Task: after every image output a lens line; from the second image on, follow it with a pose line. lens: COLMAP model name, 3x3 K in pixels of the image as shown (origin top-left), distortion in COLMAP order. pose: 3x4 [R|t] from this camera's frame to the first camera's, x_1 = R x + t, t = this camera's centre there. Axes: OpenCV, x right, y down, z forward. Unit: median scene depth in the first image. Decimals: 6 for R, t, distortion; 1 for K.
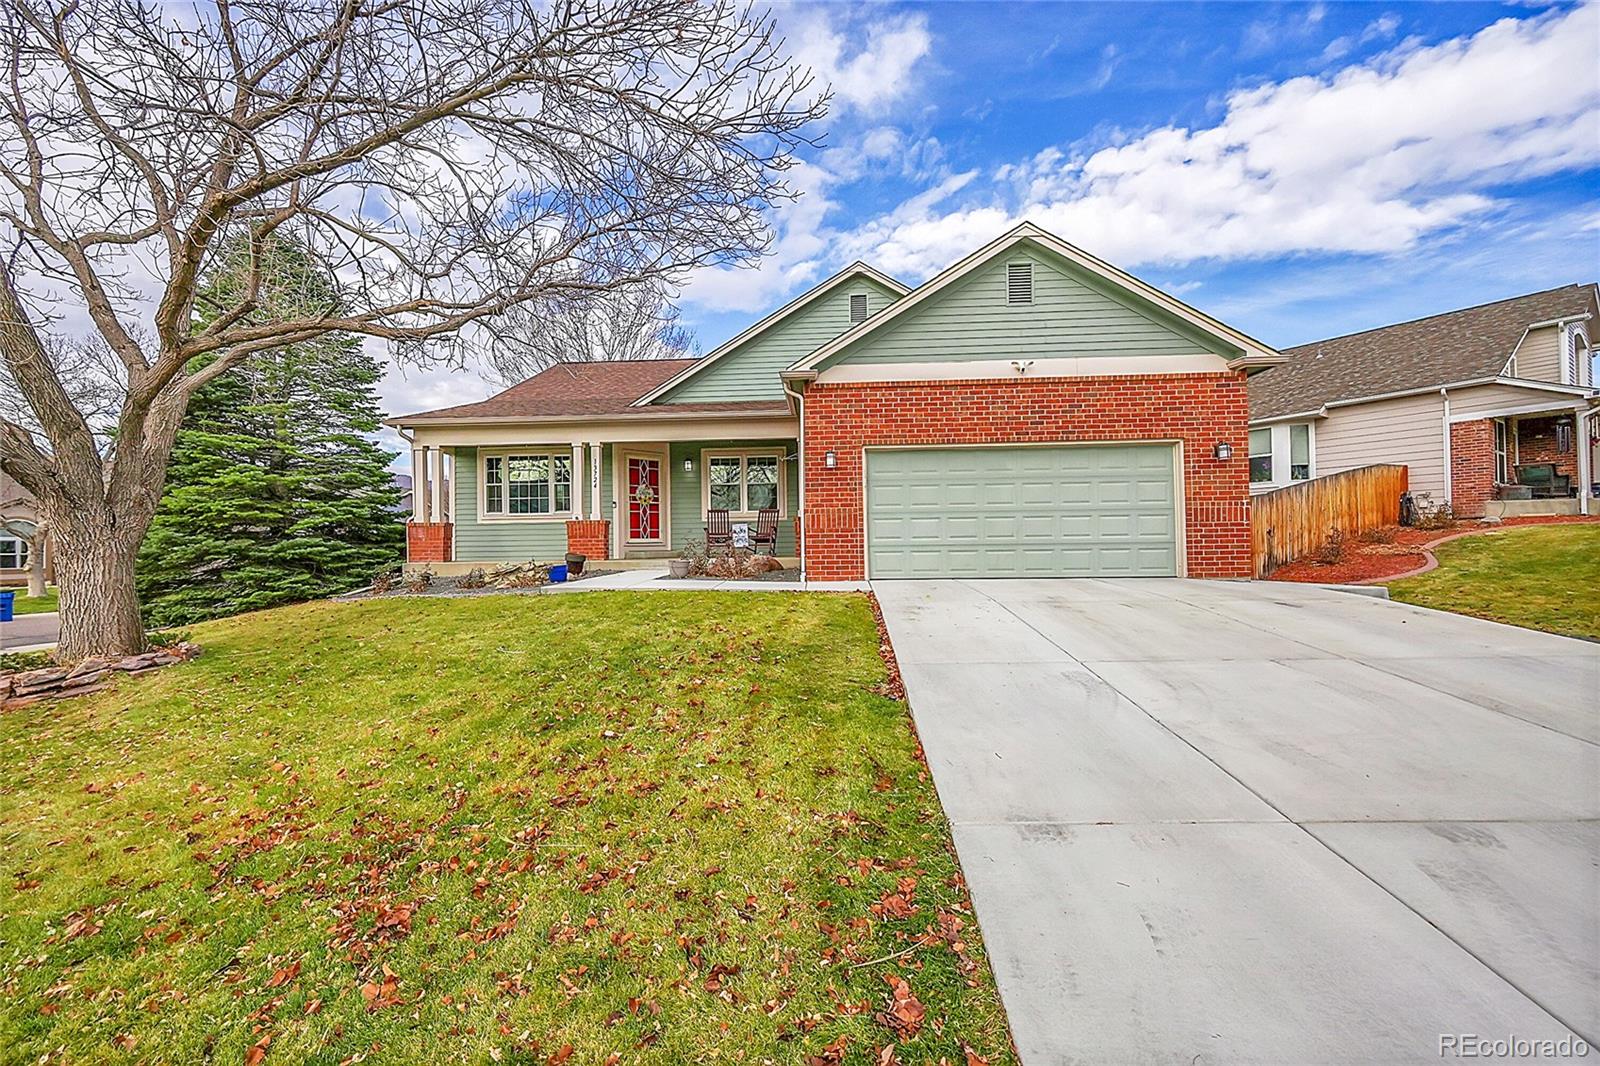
lens RADIAL K [[634.9, 0, 793.9], [0, 634.9, 531.2], [0, 0, 1]] dist [0.001948, -0.000598]
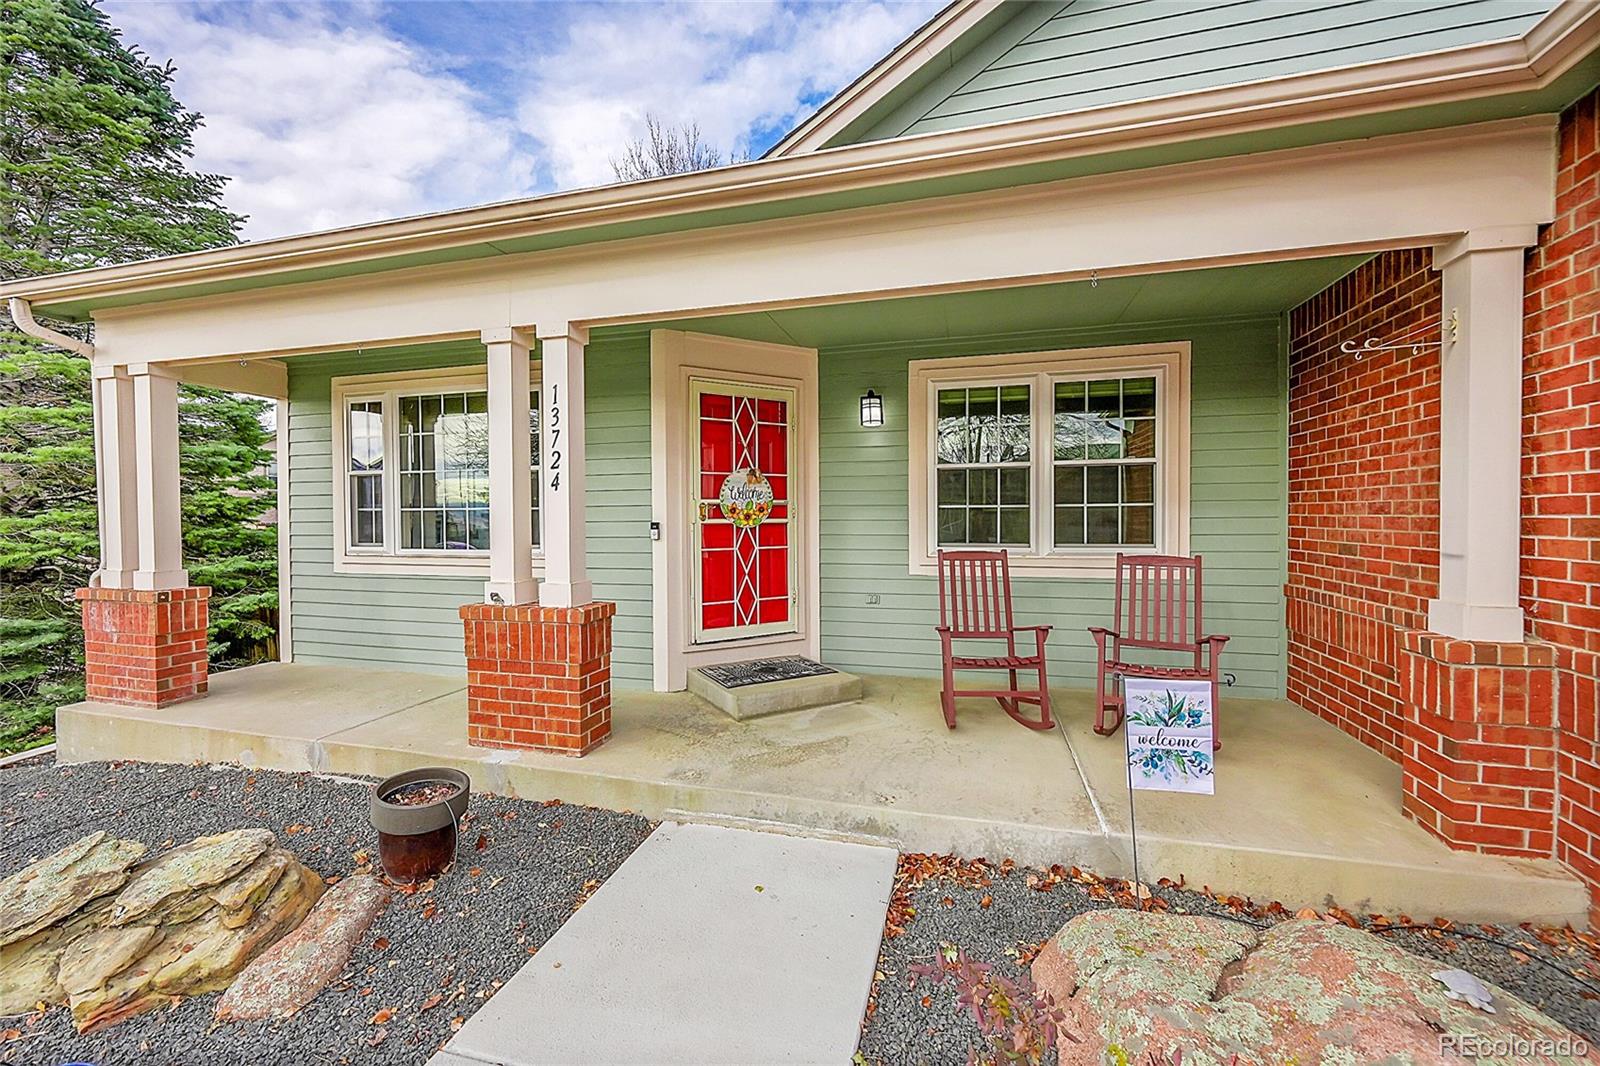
lens RADIAL K [[634.9, 0, 805.4], [0, 634.9, 526.5], [0, 0, 1]] dist [0.001948, -0.000598]
pose [[0.978369, 0.010903, -0.206579, -0.131486], [-0.002287, 0.999119, 0.041902, -0.056766], [0.206854, -0.040523, 0.977532, 0.665355]]
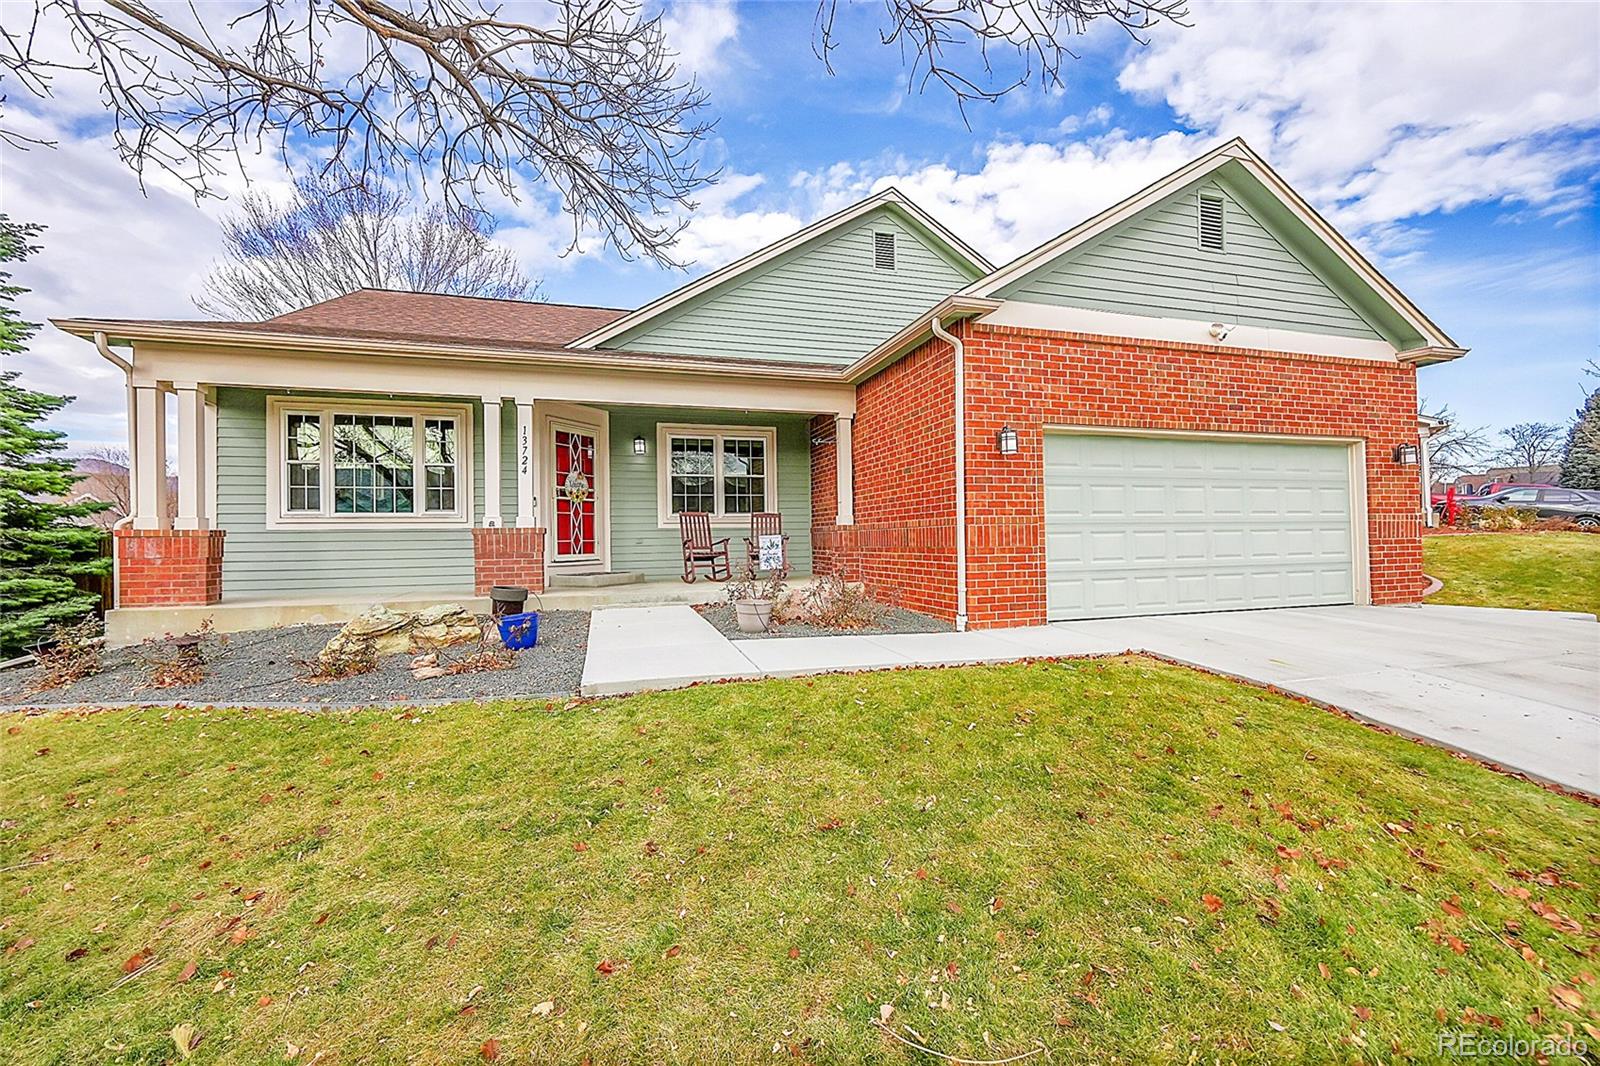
lens RADIAL K [[634.9, 0, 792.1], [0, 634.9, 544.4], [0, 0, 1]] dist [0.001948, -0.000598]
pose [[0.940826, -0.002938, 0.338878, -0.246842], [-0.004755, 0.999750, 0.021868, -0.013768], [-0.338858, -0.022185, 0.940576, 0.303929]]
